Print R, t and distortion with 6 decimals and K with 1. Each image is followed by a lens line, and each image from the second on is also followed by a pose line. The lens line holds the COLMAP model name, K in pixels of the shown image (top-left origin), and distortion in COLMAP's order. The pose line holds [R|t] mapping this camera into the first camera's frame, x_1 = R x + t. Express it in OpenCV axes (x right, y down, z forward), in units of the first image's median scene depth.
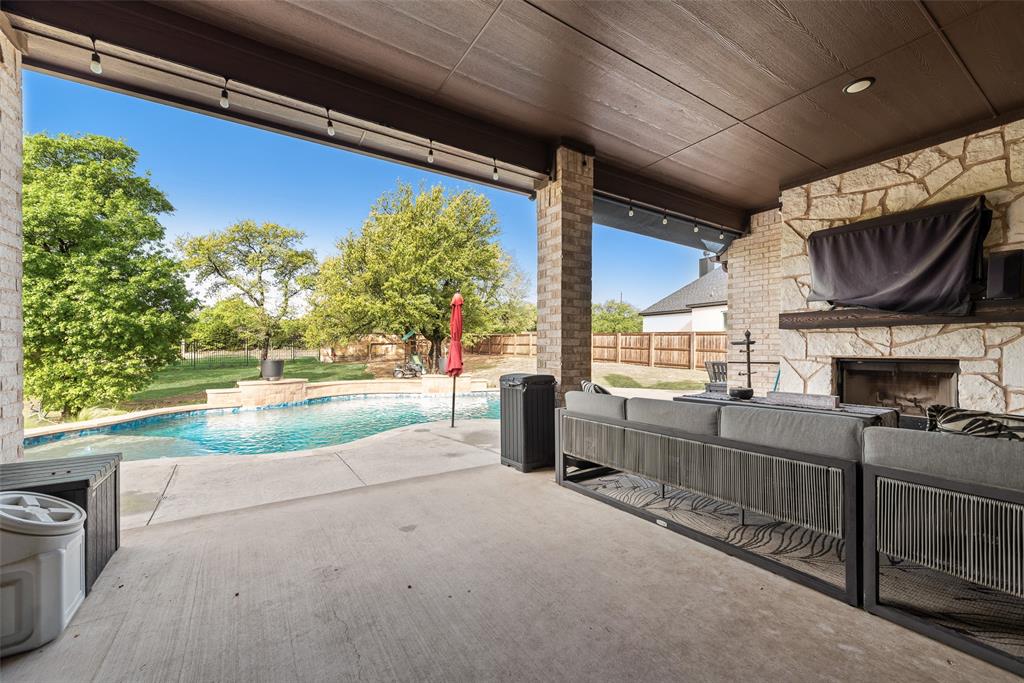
lens RADIAL K [[409.0, 0, 512.6], [0, 409.0, 345.9], [0, 0, 1]] dist [0.000781, 0.000007]
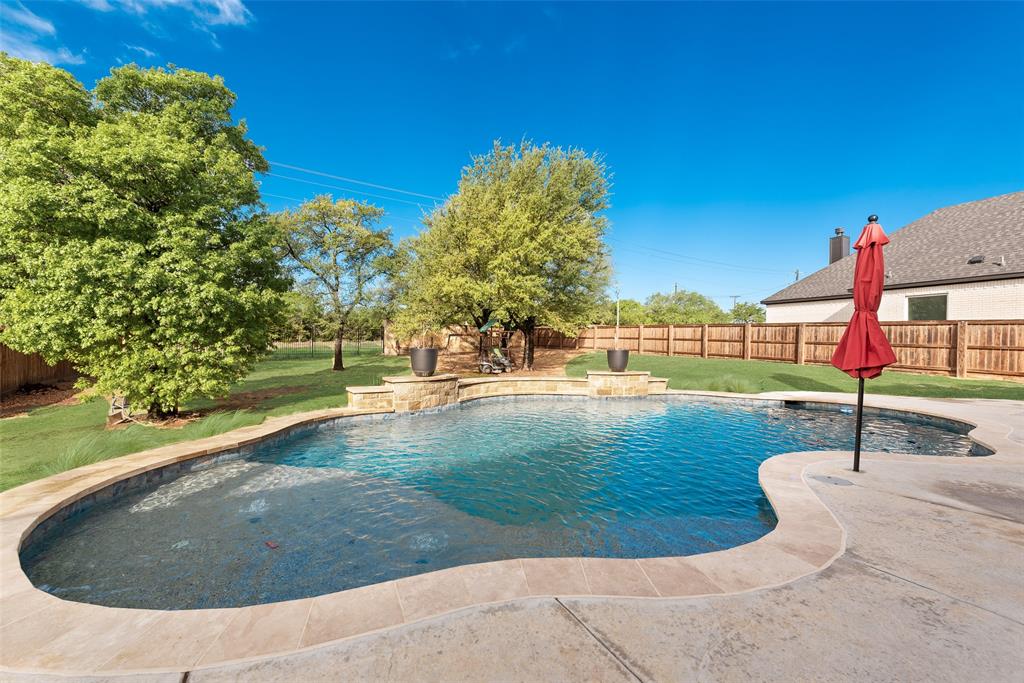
lens RADIAL K [[417.0, 0, 512.0], [0, 417.0, 341.5], [0, 0, 1]] dist [0.001977, 0.000055]
pose [[0.996716, 0.010147, -0.080342, -0.323231], [-0.010102, 0.999949, 0.000971, 0.017529], [0.080348, -0.000156, 0.996767, 0.233072]]
